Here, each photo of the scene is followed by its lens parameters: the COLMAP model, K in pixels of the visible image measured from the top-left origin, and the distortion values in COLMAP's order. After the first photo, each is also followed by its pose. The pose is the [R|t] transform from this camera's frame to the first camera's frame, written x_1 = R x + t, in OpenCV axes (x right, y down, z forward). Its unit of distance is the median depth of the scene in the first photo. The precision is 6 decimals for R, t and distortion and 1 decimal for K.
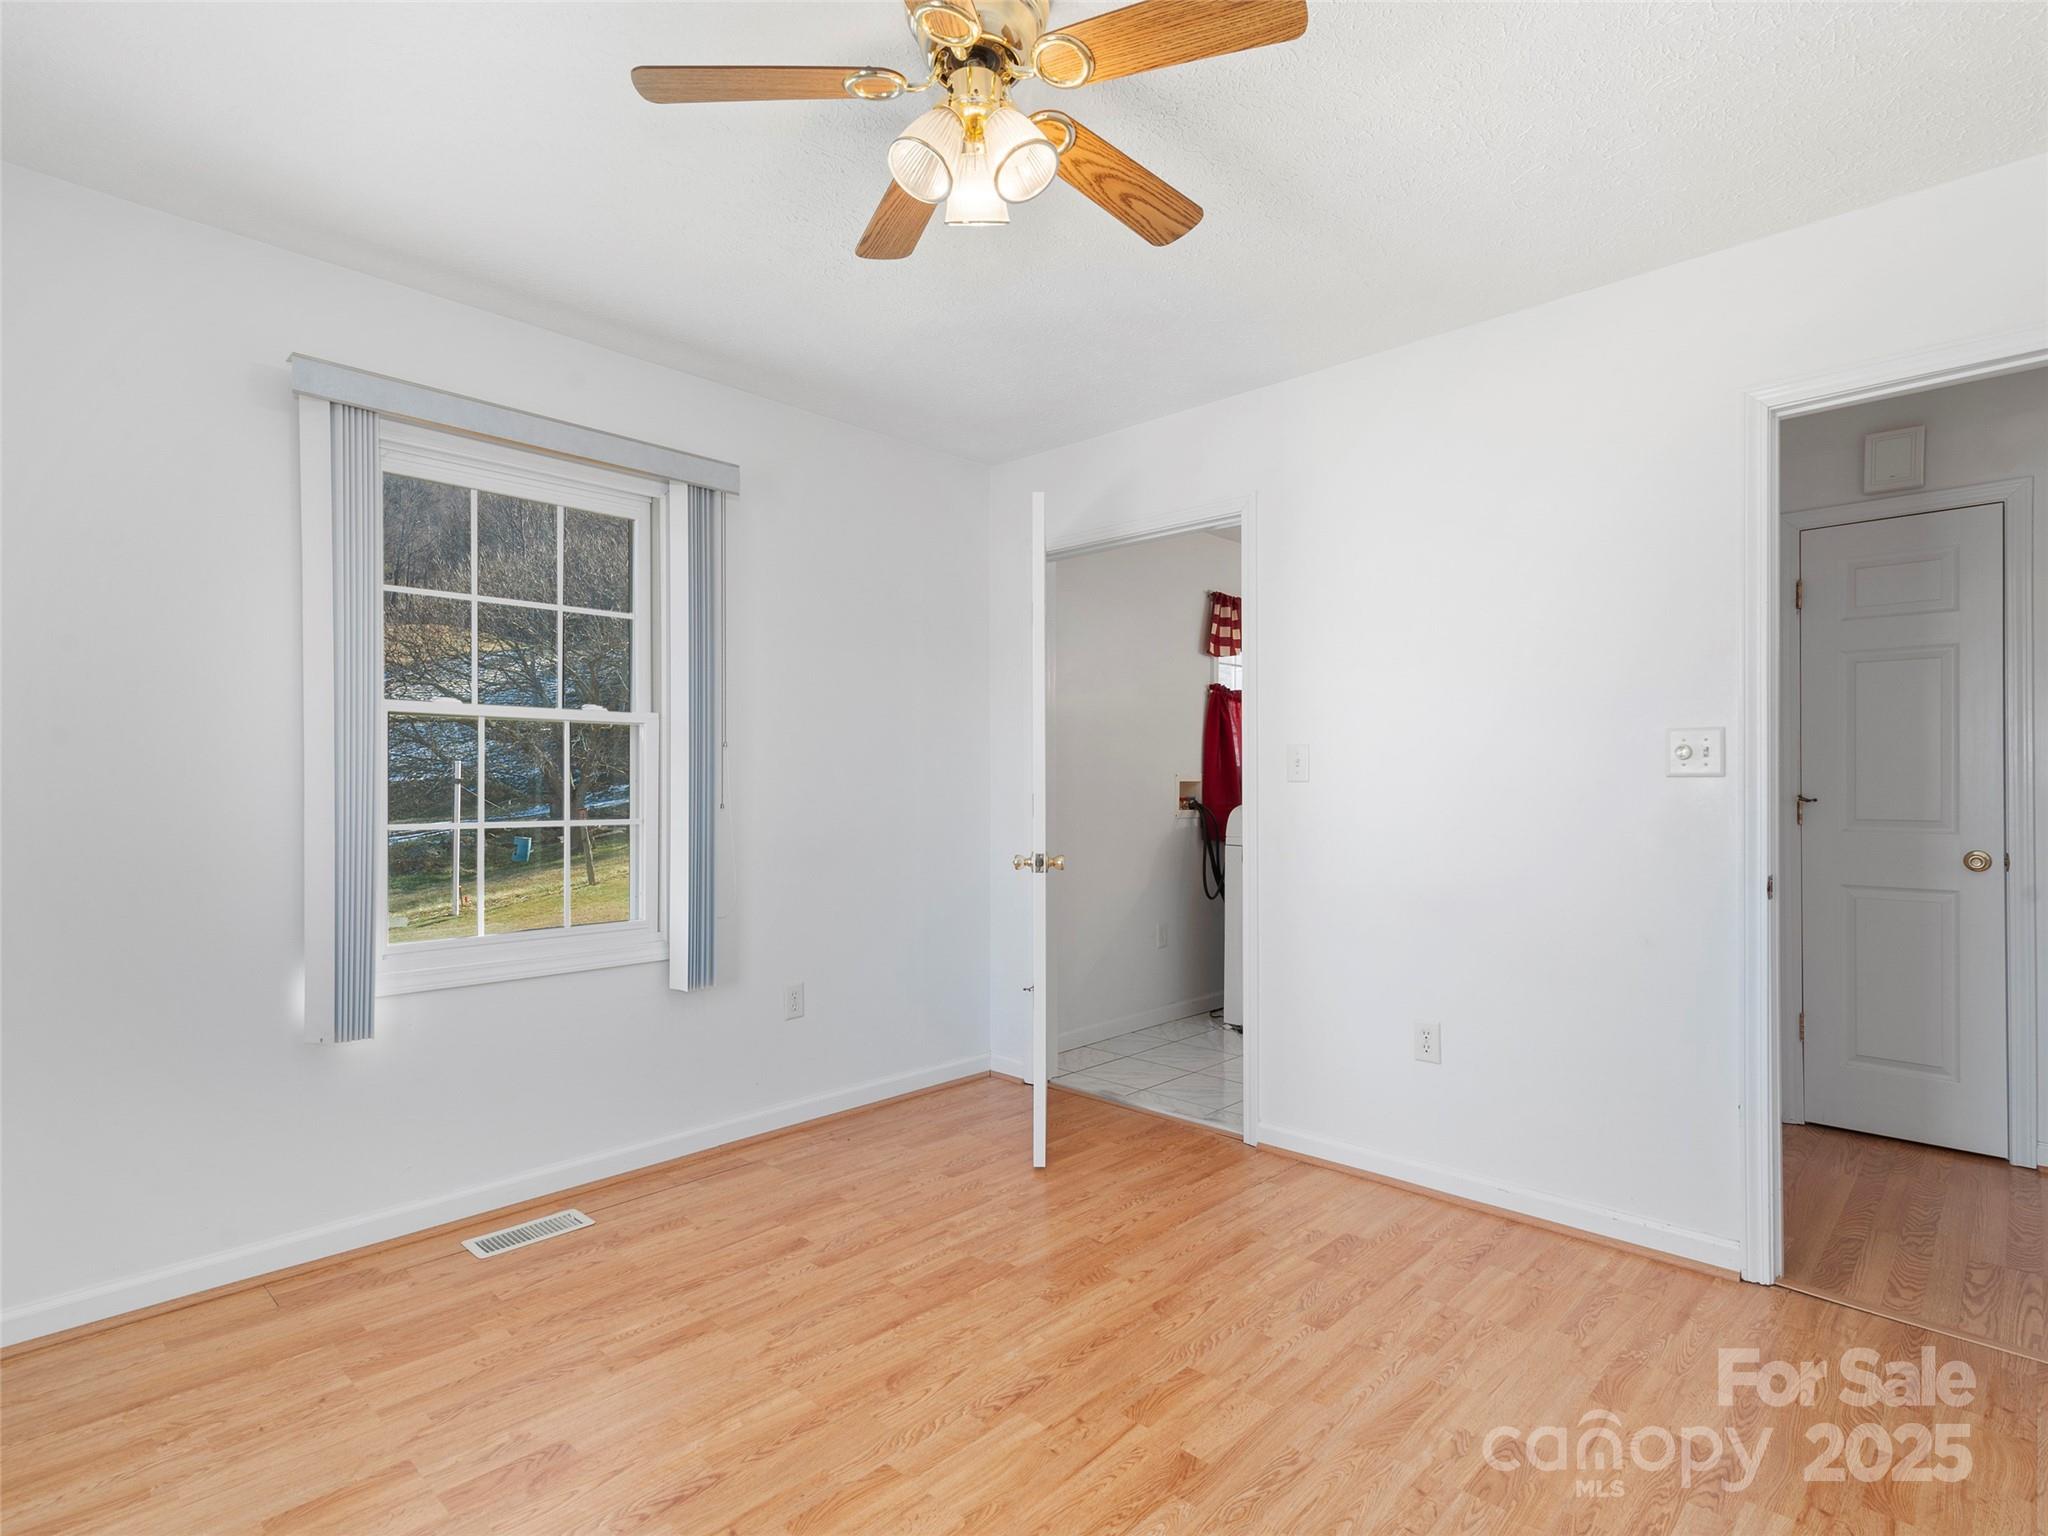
lens RADIAL K [[1048.6, 0, 1025.3], [0, 1048.6, 792.9], [0, 0, 1]] dist [0.016944, -0.002562]
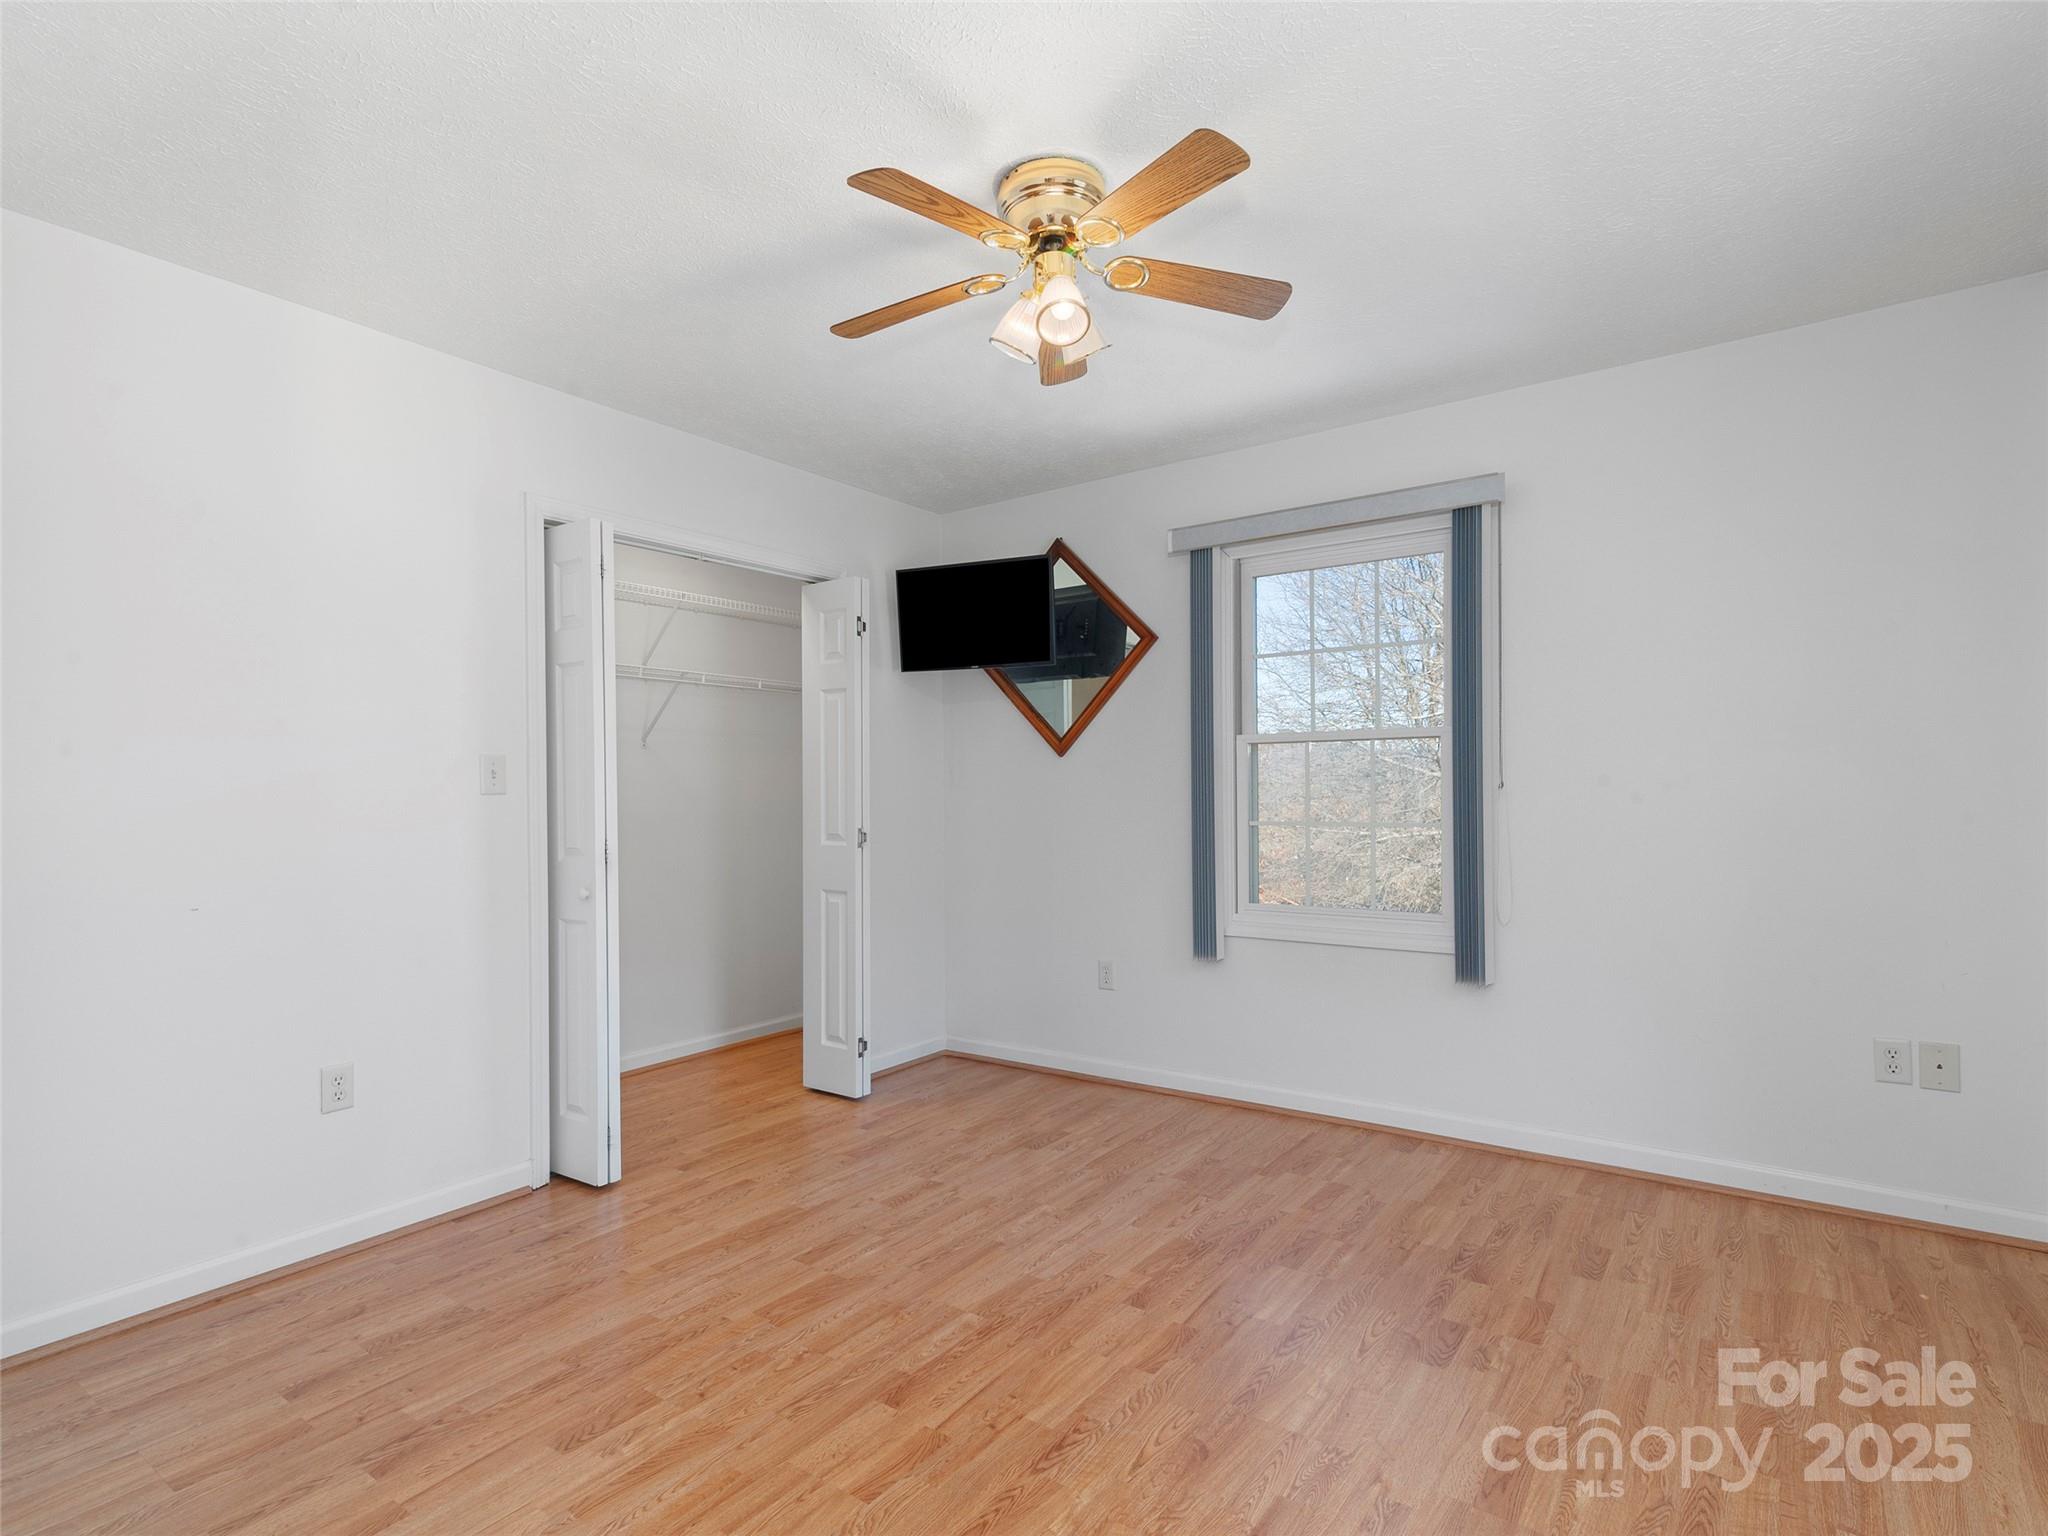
lens RADIAL K [[1048.6, 0, 1025.3], [0, 1048.6, 792.9], [0, 0, 1]] dist [0.016944, -0.002562]
pose [[-0.990331, 0.014090, -0.138004, 0.139826], [0.013045, 0.999879, 0.008473, -0.017900], [0.138106, 0.006591, -0.990395, 1.848554]]
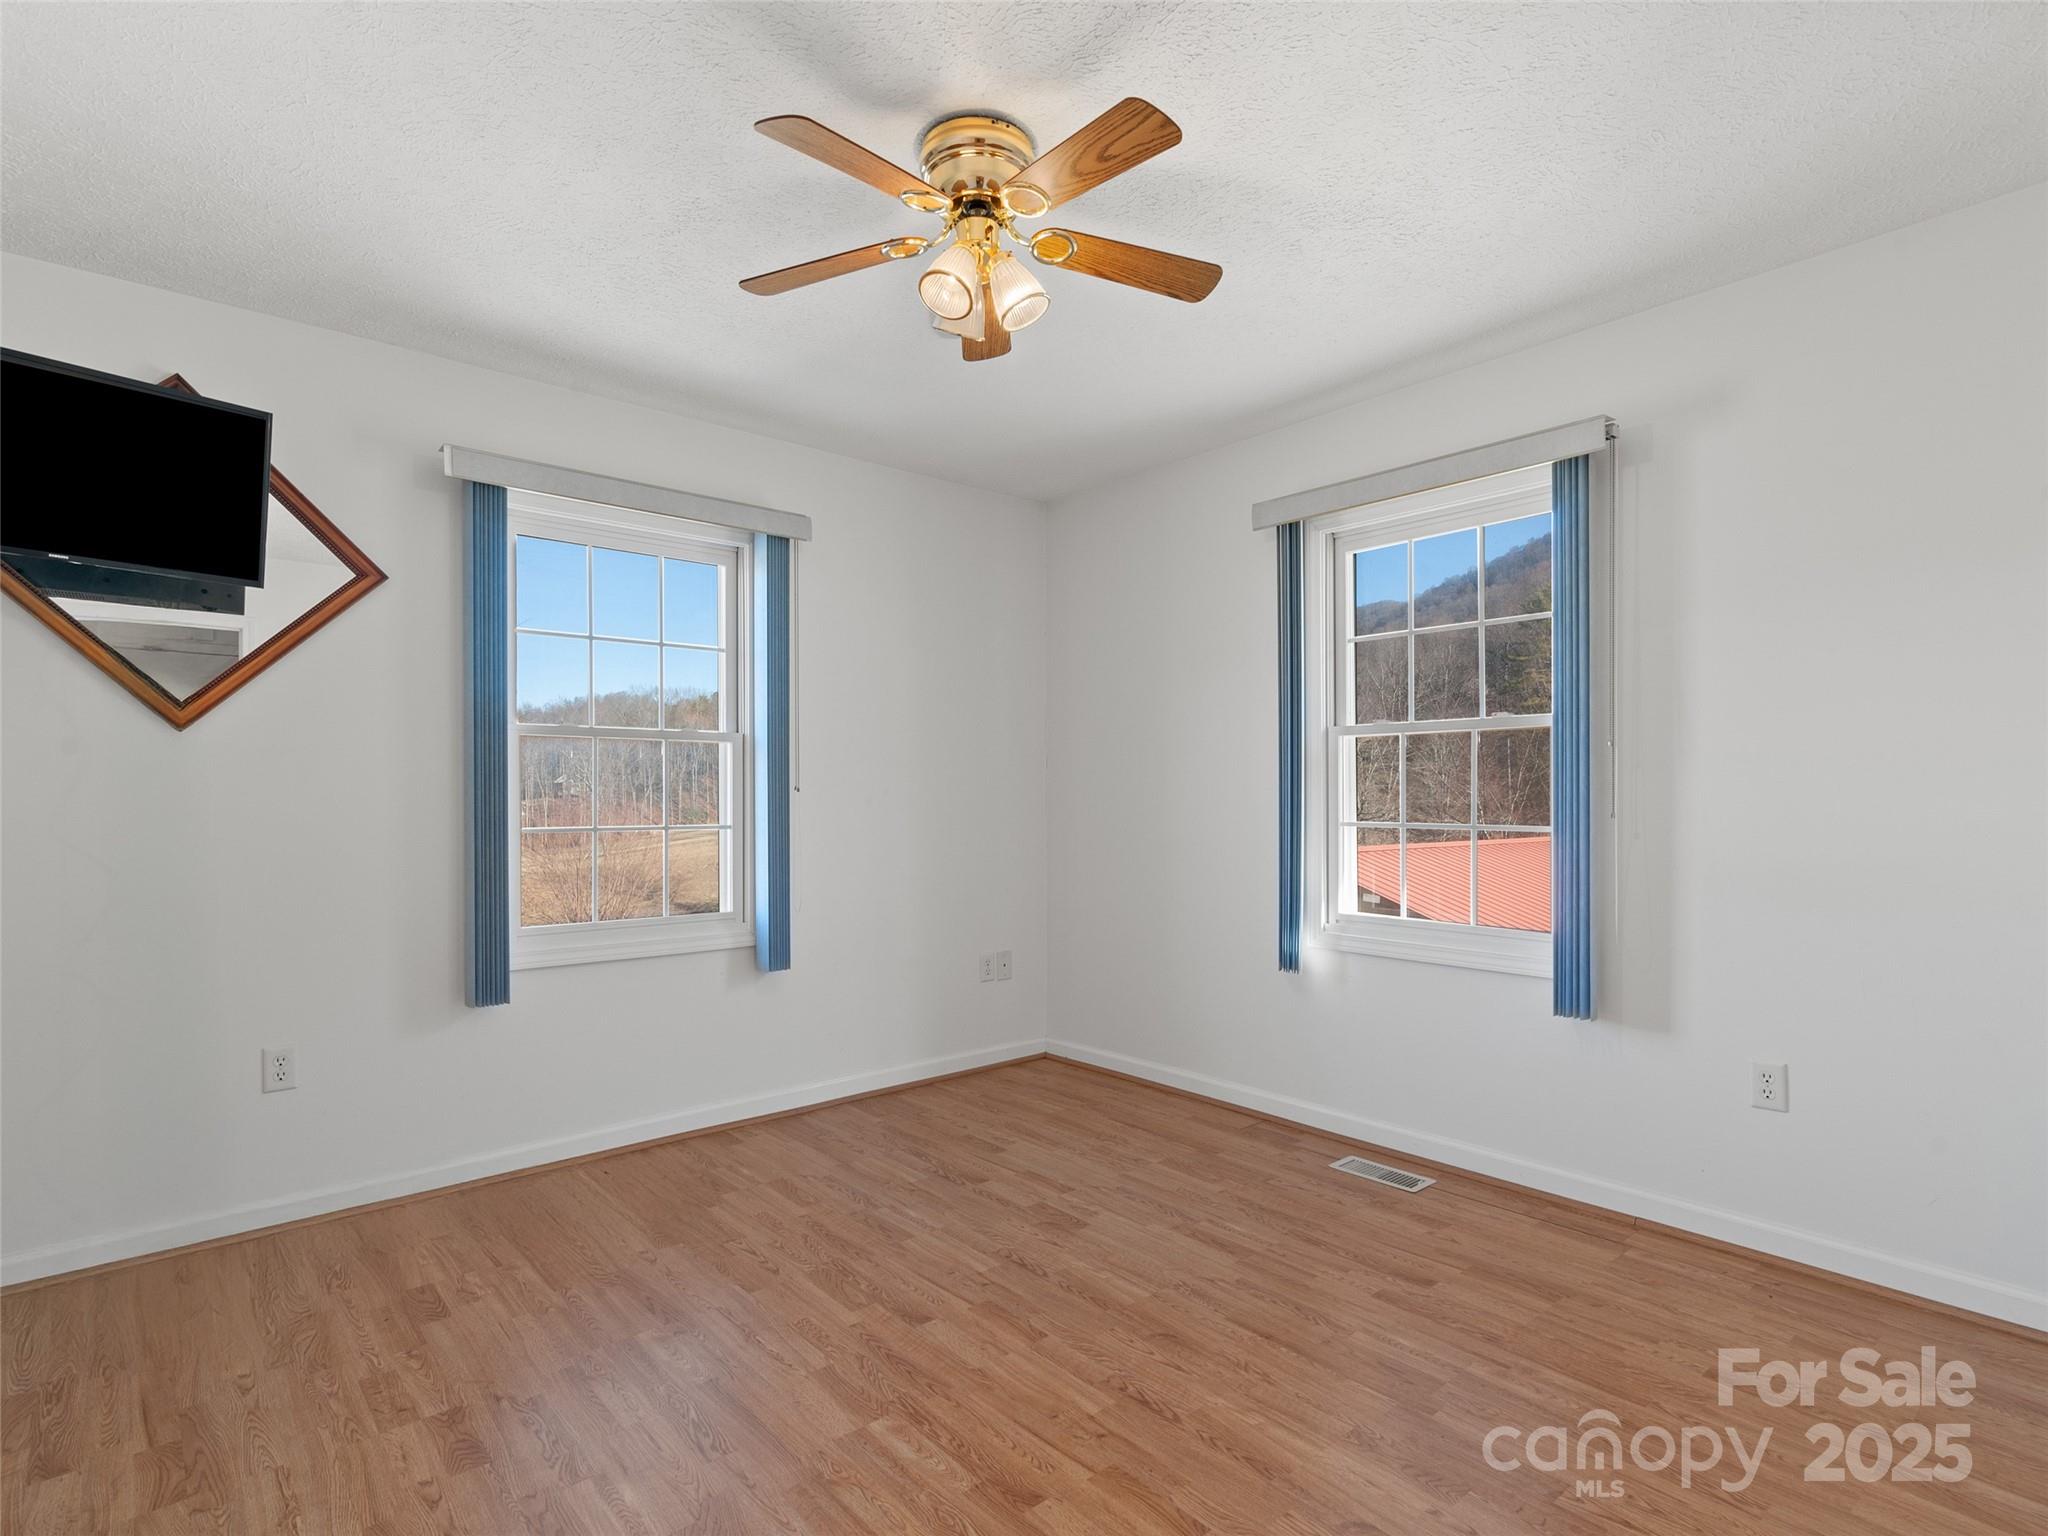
lens RADIAL K [[1048.6, 0, 1025.3], [0, 1048.6, 792.9], [0, 0, 1]] dist [0.016944, -0.002562]
pose [[-0.094860, 0.001796, -0.995489, 0.961198], [-0.005791, 0.999980, 0.002356, -0.007615], [0.995474, 0.005989, -0.094848, 0.941633]]
